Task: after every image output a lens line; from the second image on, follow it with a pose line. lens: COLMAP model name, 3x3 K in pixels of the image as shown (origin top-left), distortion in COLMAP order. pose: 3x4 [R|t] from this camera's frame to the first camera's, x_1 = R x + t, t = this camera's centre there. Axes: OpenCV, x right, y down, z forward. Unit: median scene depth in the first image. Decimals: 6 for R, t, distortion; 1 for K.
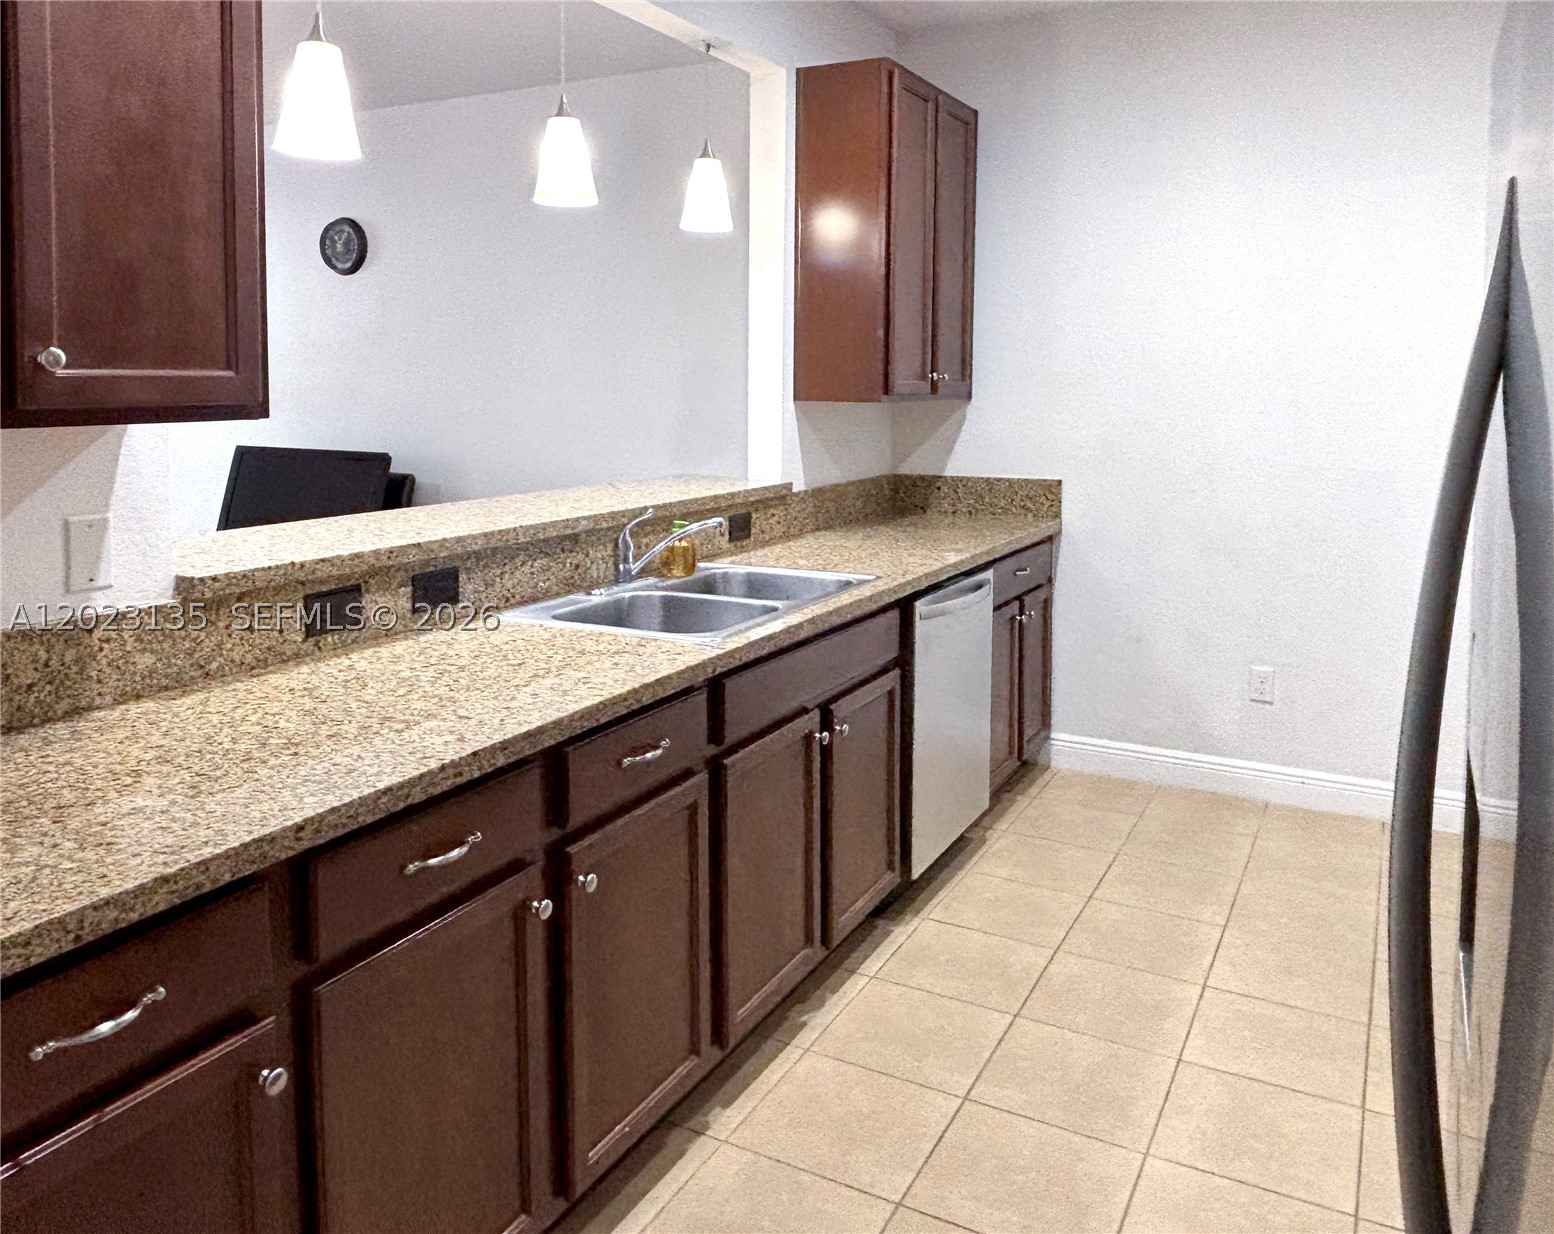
lens RADIAL K [[1191.5, 0, 777.0], [0, 1191.5, 617.0], [0, 0, 1]] dist [0.026345, -0.002832]
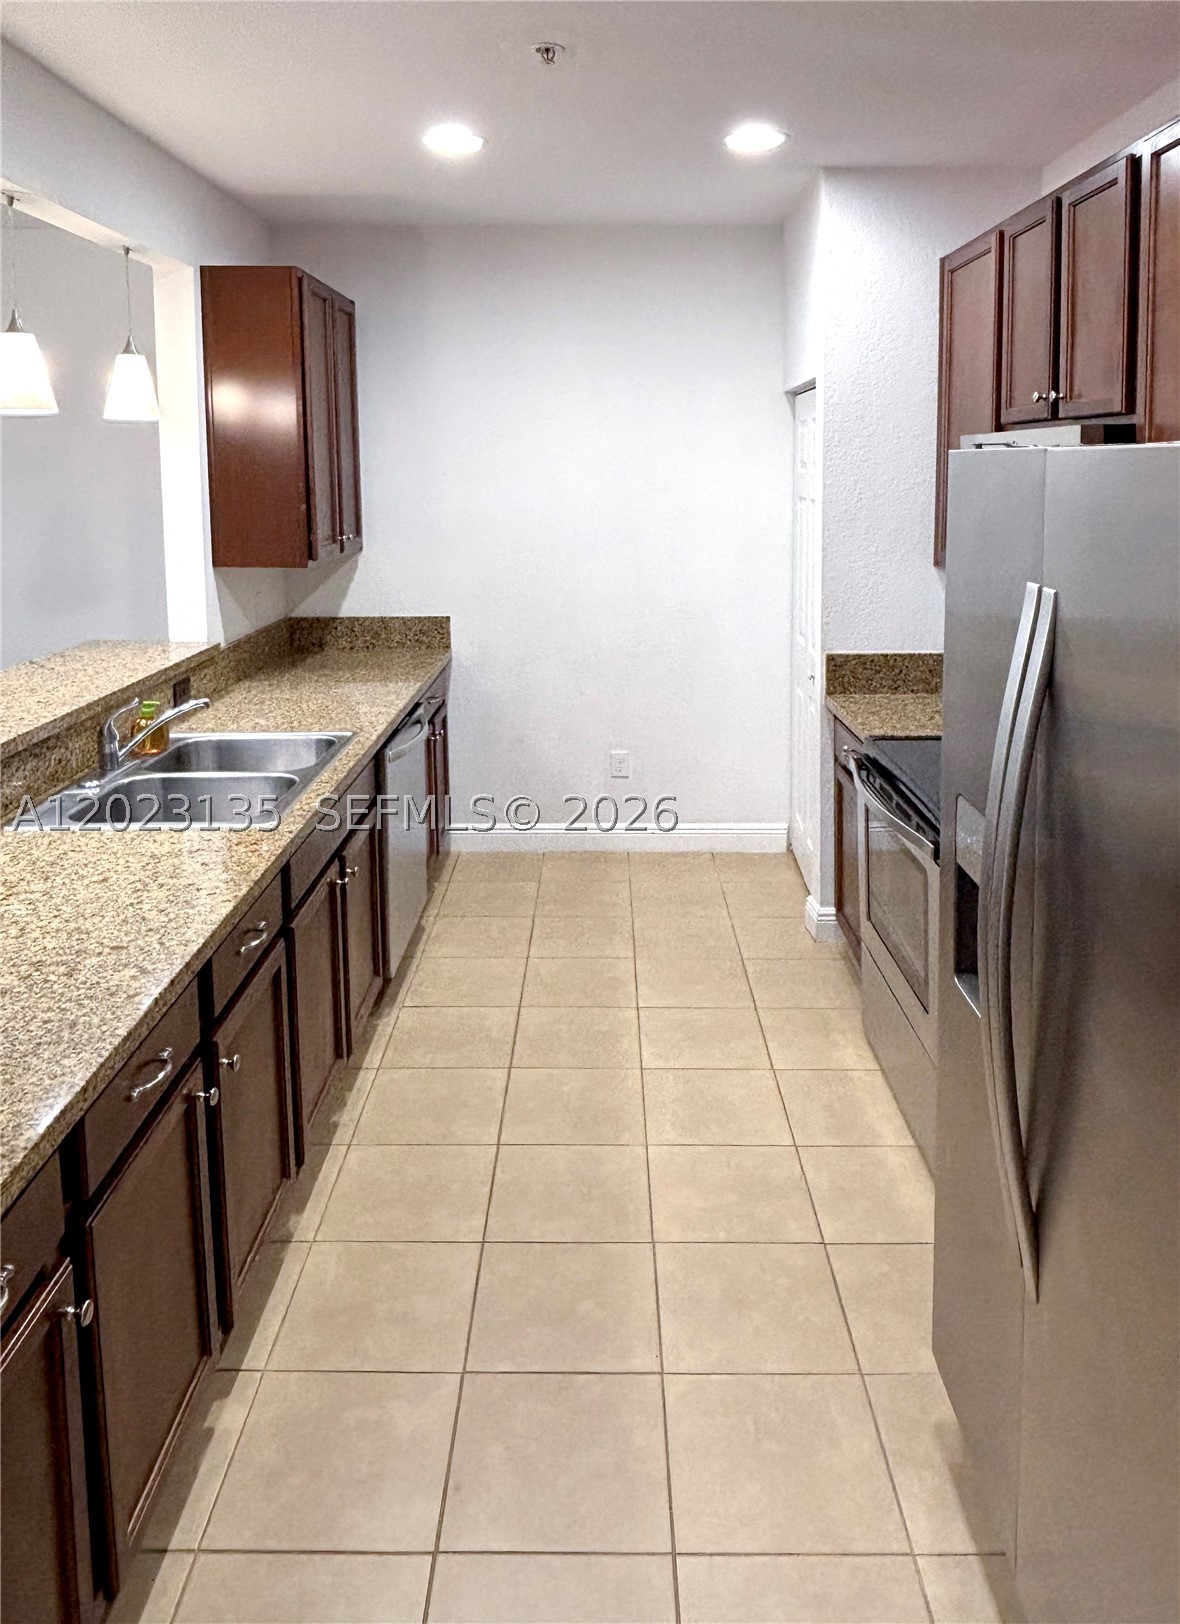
lens RADIAL K [[1103.6, 0, 589.7], [0, 1103.6, 767.4], [0, 0, 1]] dist [0.005721, -0.004041]
pose [[0.890241, -0.145850, 0.431507, -0.153935], [0.115567, 0.988674, 0.095747, -0.066686], [-0.440584, -0.035370, 0.897014, -0.046441]]
